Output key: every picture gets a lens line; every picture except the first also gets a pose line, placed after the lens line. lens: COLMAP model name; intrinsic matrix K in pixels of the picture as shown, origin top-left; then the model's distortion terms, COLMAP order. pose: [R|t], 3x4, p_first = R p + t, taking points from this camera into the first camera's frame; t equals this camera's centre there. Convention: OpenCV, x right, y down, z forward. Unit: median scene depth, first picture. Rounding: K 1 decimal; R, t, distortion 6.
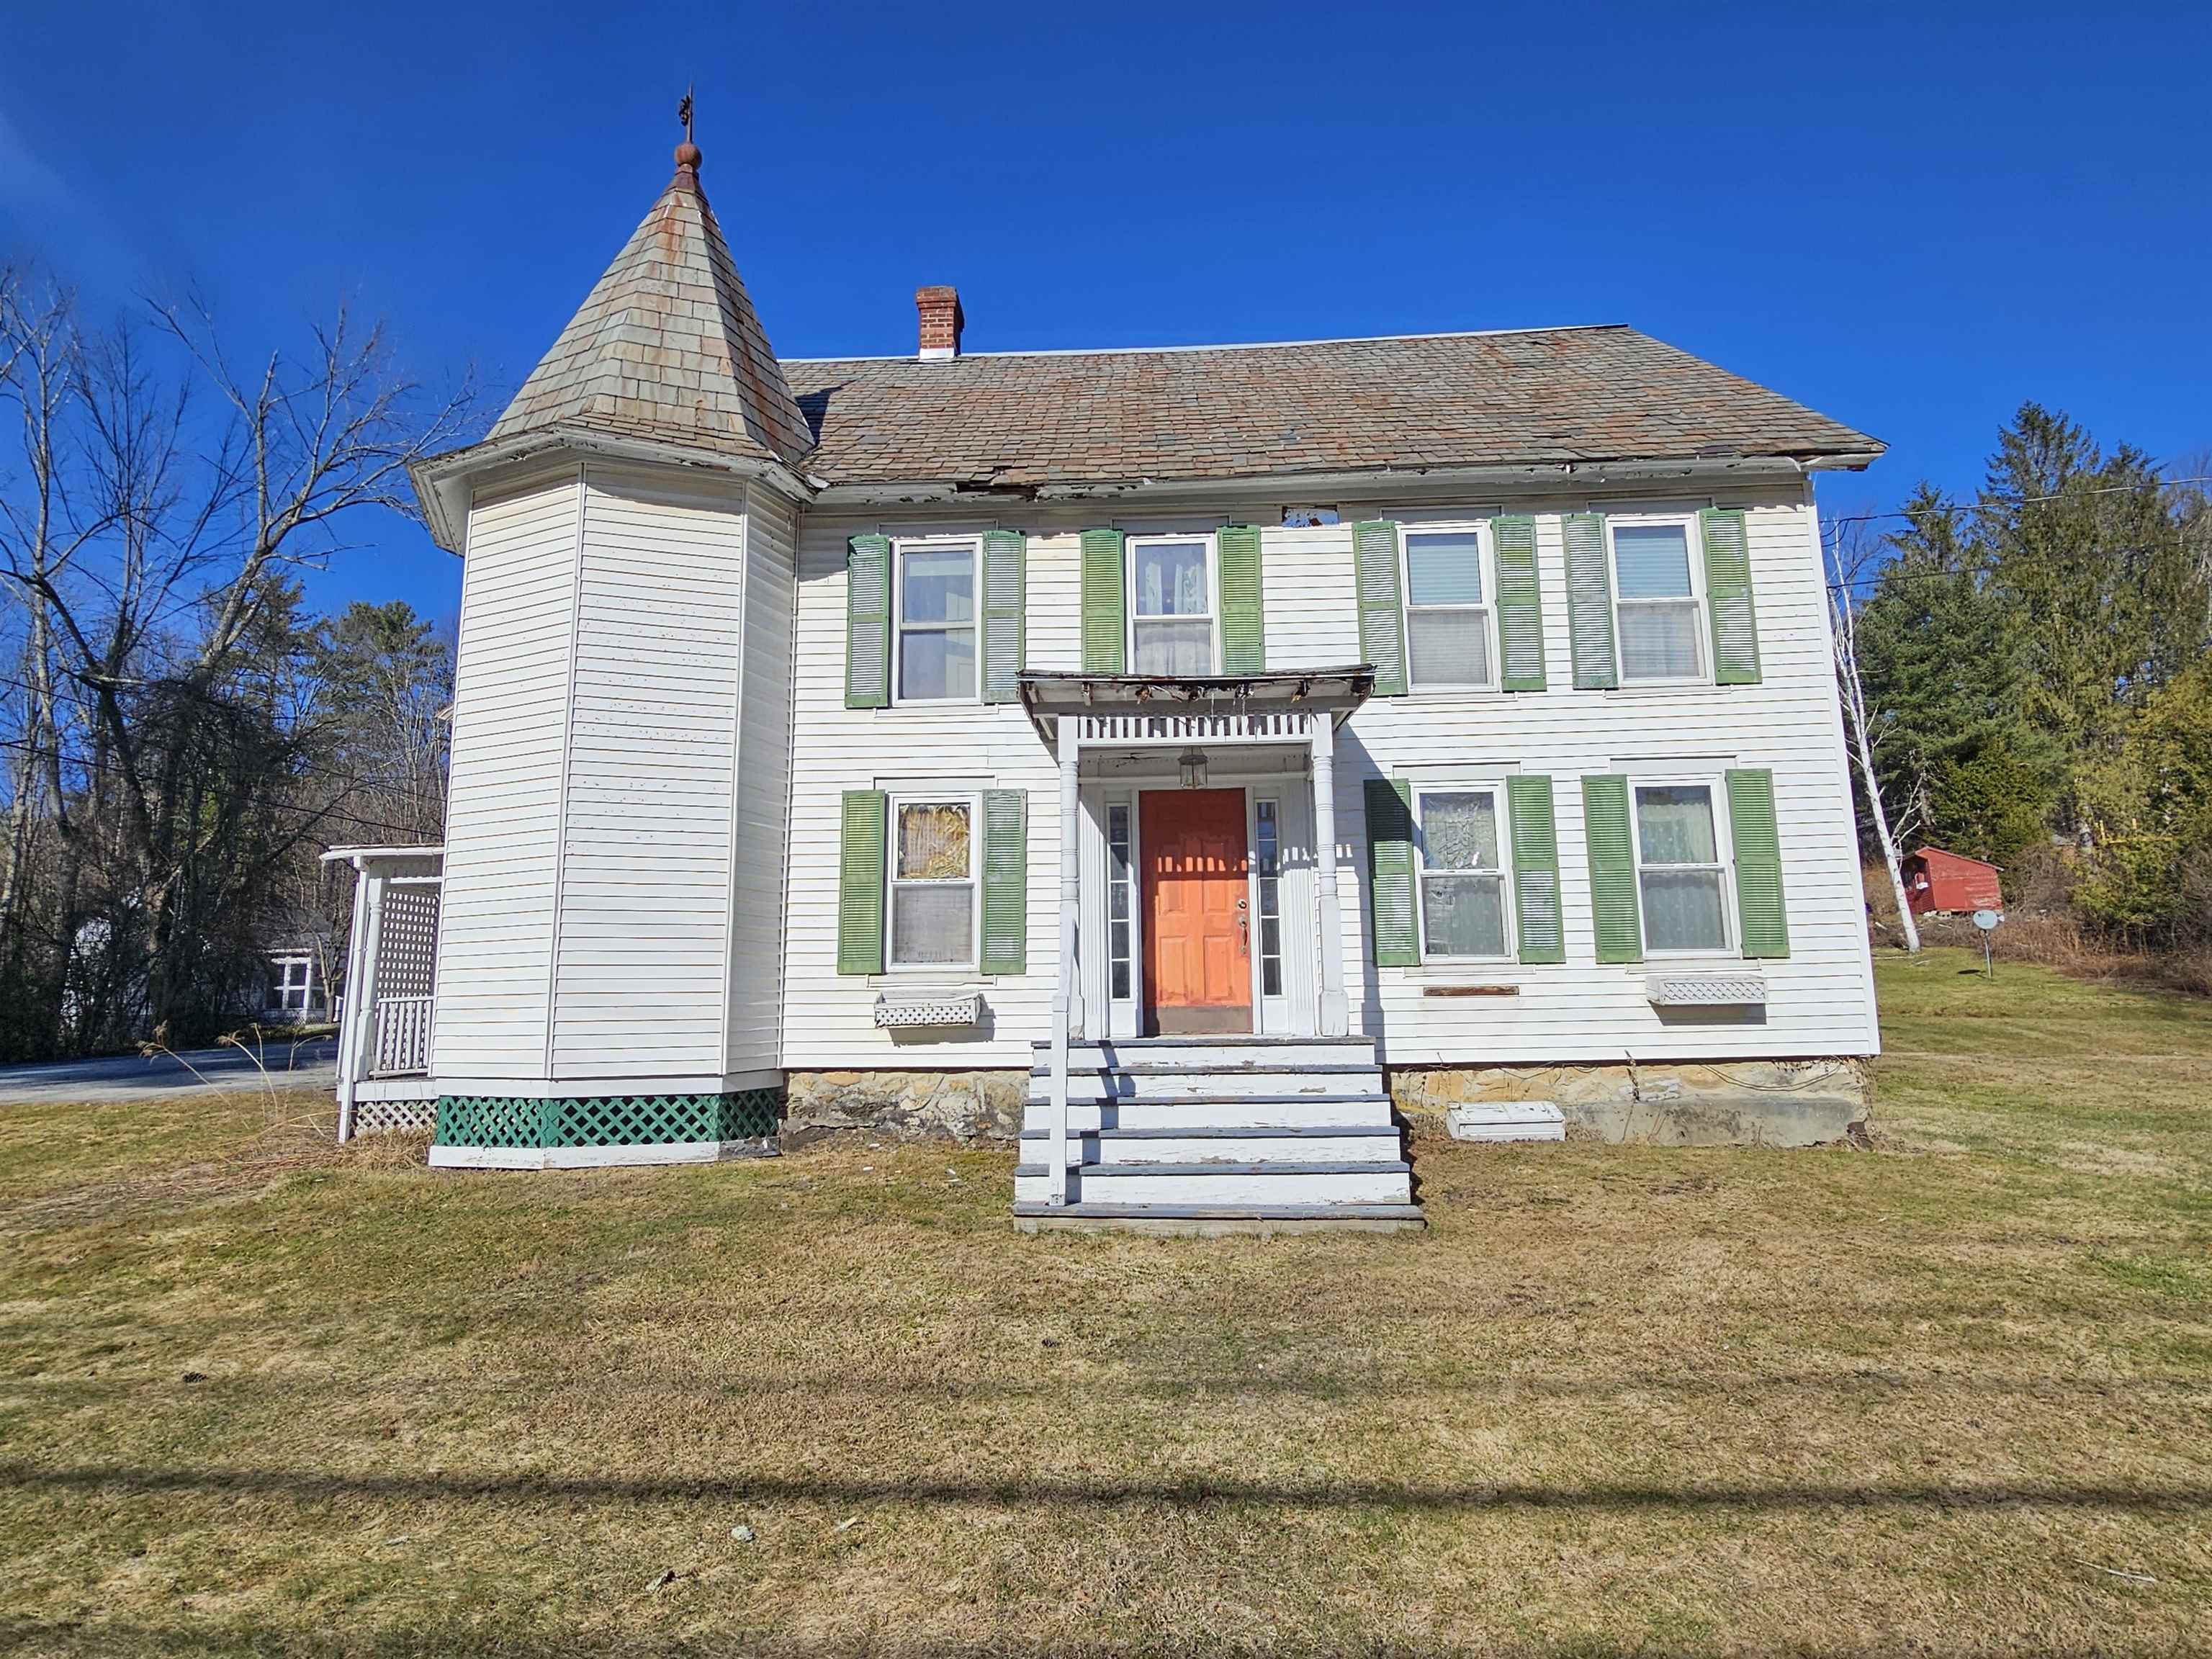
lens RADIAL K [[1244.6, 0, 1106.0], [0, 1244.6, 829.5], [0, 0, 1]] dist [-0.000389, 0.000067]
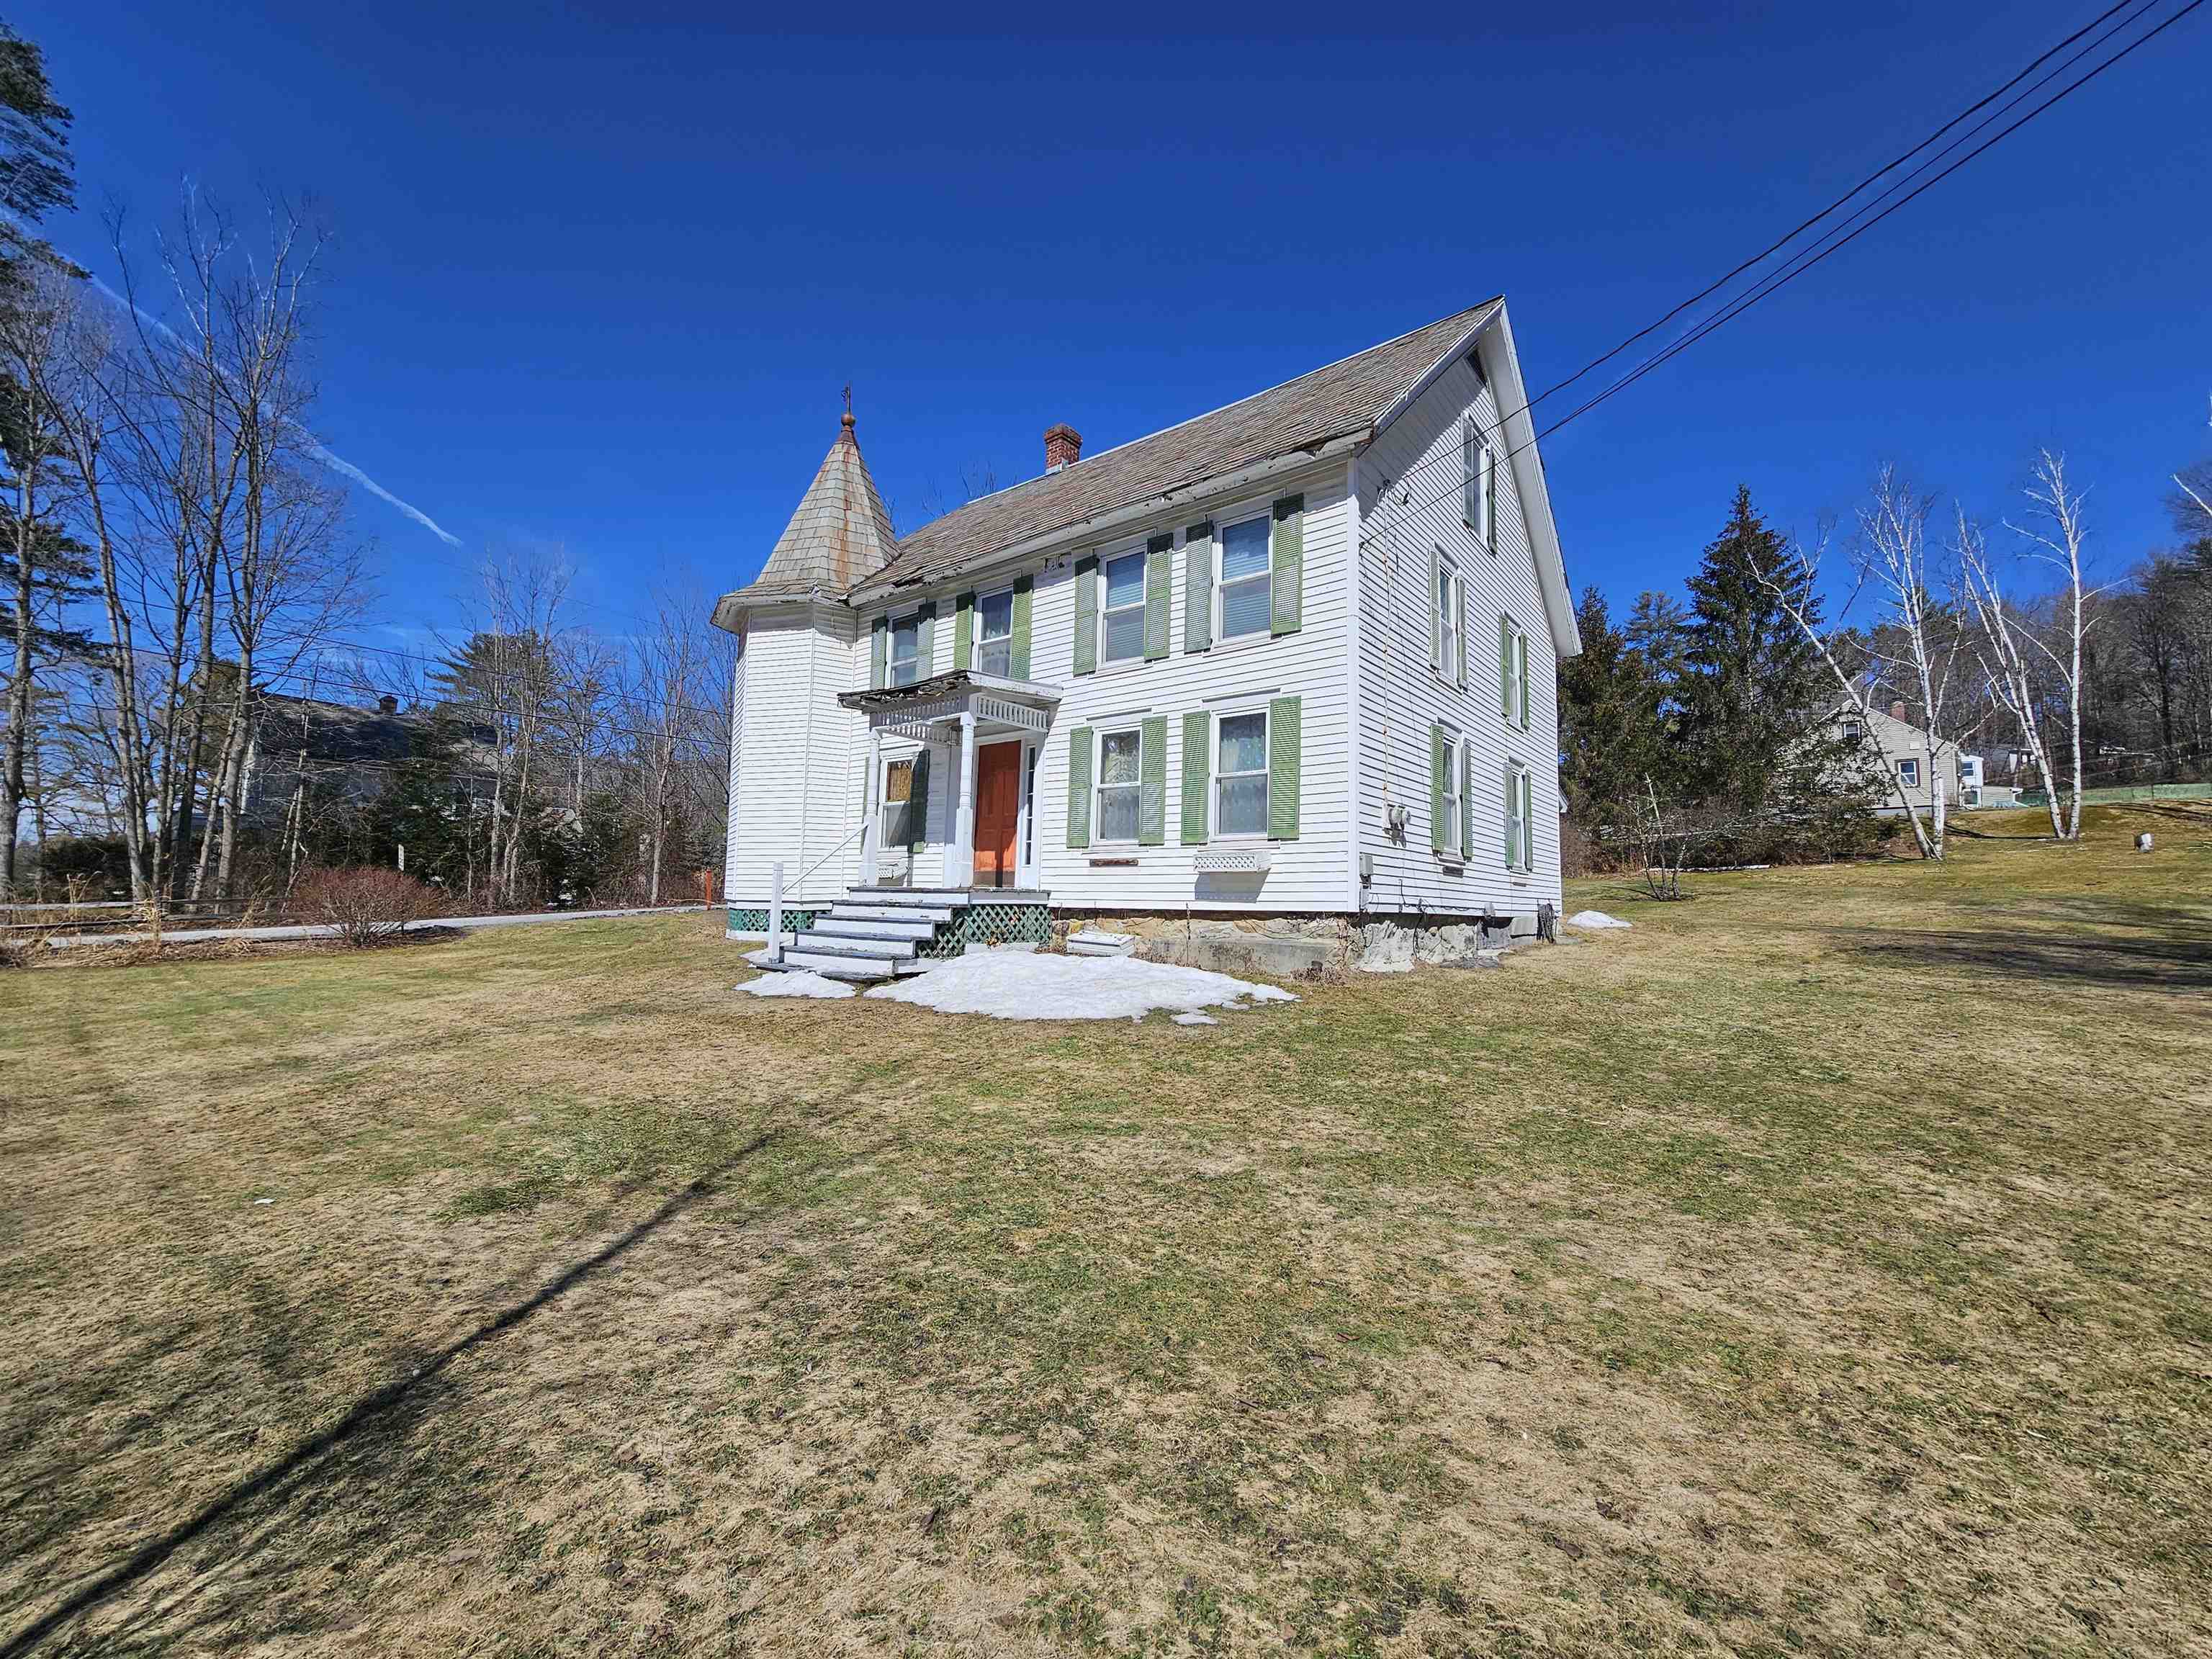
lens RADIAL K [[915.5, 0, 1101.8], [0, 915.5, 823.4], [0, 0, 1]] dist [-0.005480, 0.000062]
pose [[0.802157, -0.022824, -0.596677, 0.923925], [0.067040, 0.996394, 0.052012, 0.020820], [0.593338, -0.081723, 0.800794, 0.087412]]
